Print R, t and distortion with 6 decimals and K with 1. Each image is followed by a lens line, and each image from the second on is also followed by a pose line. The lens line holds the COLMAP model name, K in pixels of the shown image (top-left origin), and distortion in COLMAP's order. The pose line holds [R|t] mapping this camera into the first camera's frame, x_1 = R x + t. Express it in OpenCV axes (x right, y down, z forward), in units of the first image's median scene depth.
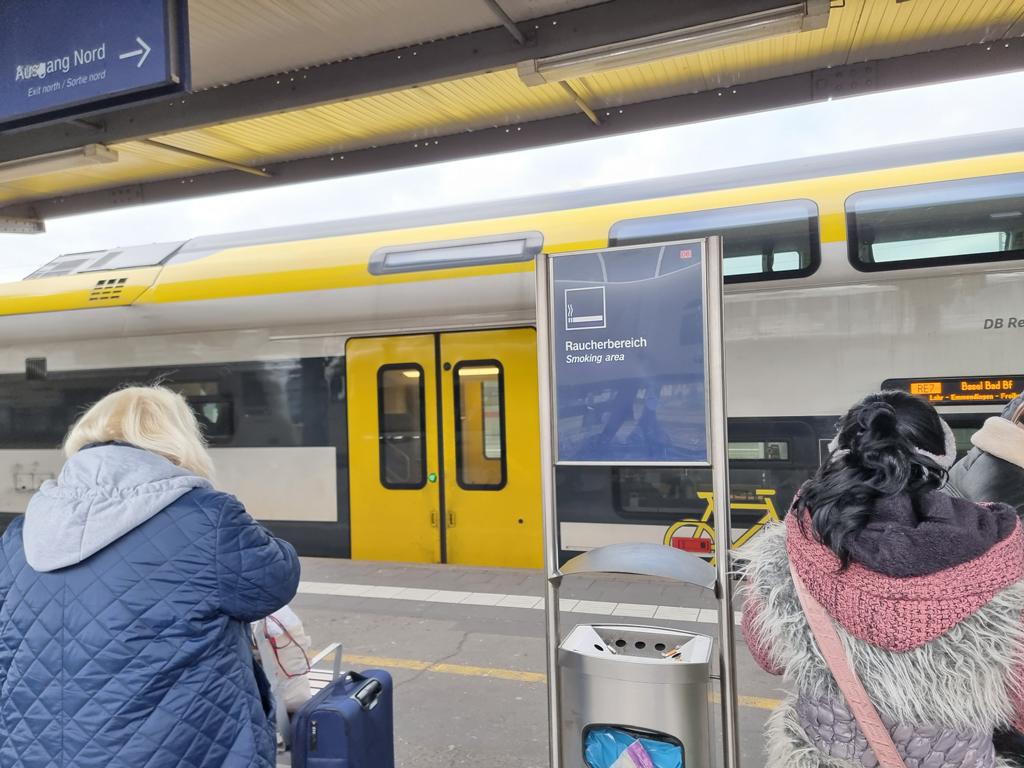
lens RADIAL K [[705.6, 0, 512.0], [0, 705.6, 384.0], [0, 0, 1]] dist [0.038897, -0.001796]
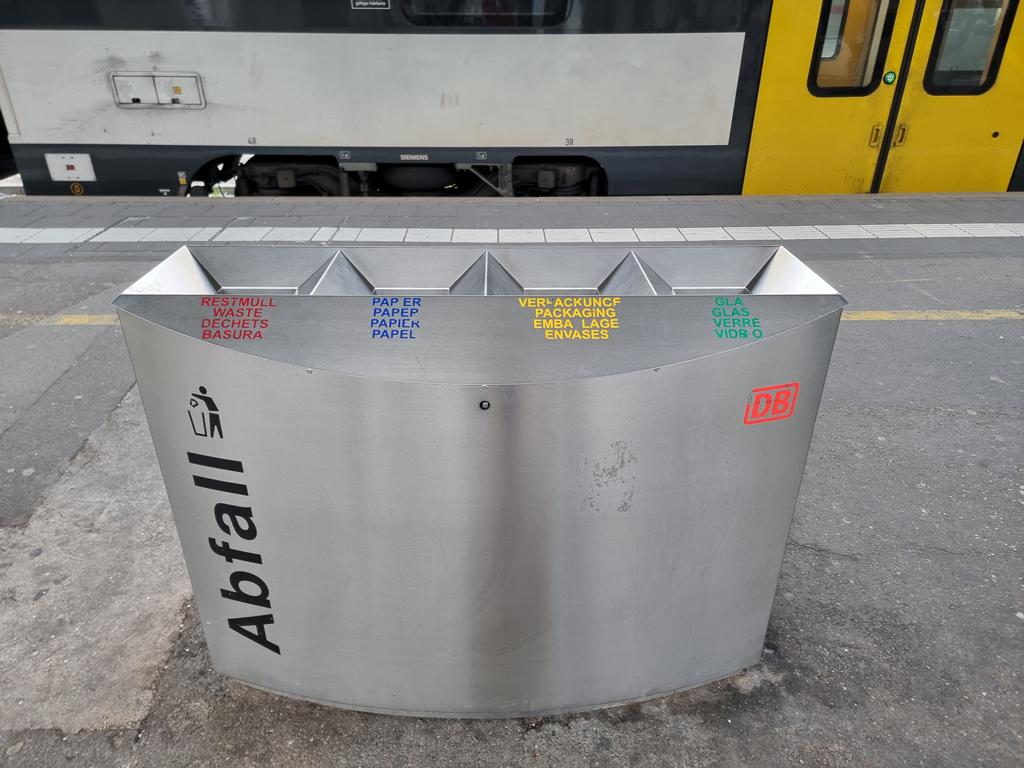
lens RADIAL K [[705.6, 0, 512.0], [0, 705.6, 384.0], [0, 0, 1]] dist [0.038897, -0.001796]
pose [[0.934415, -0.143020, 0.326212, -0.613344], [-0.037397, 0.871391, 0.489162, 0.045831], [-0.354218, -0.469280, 0.808892, 0.297463]]
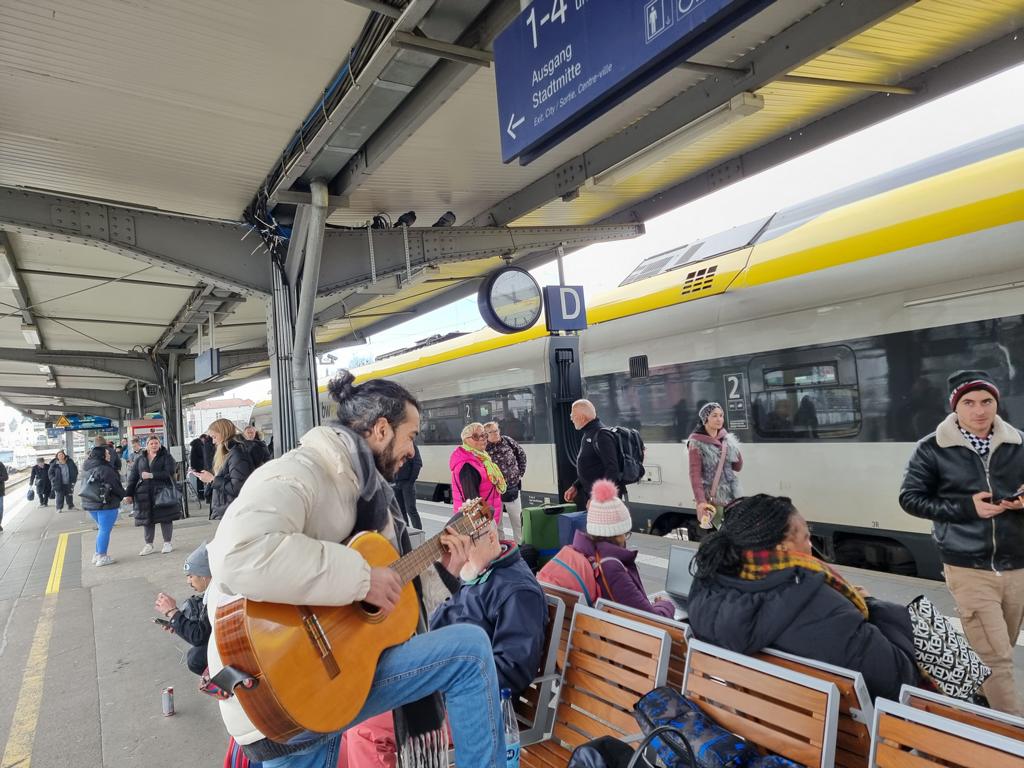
lens RADIAL K [[705.6, 0, 512.0], [0, 705.6, 384.0], [0, 0, 1]] dist [0.038897, -0.001796]
pose [[0.768704, -0.056165, -0.637134, -0.175070], [0.059734, 0.998087, -0.015915, 0.011272], [0.636809, -0.025825, 0.770589, 0.094106]]
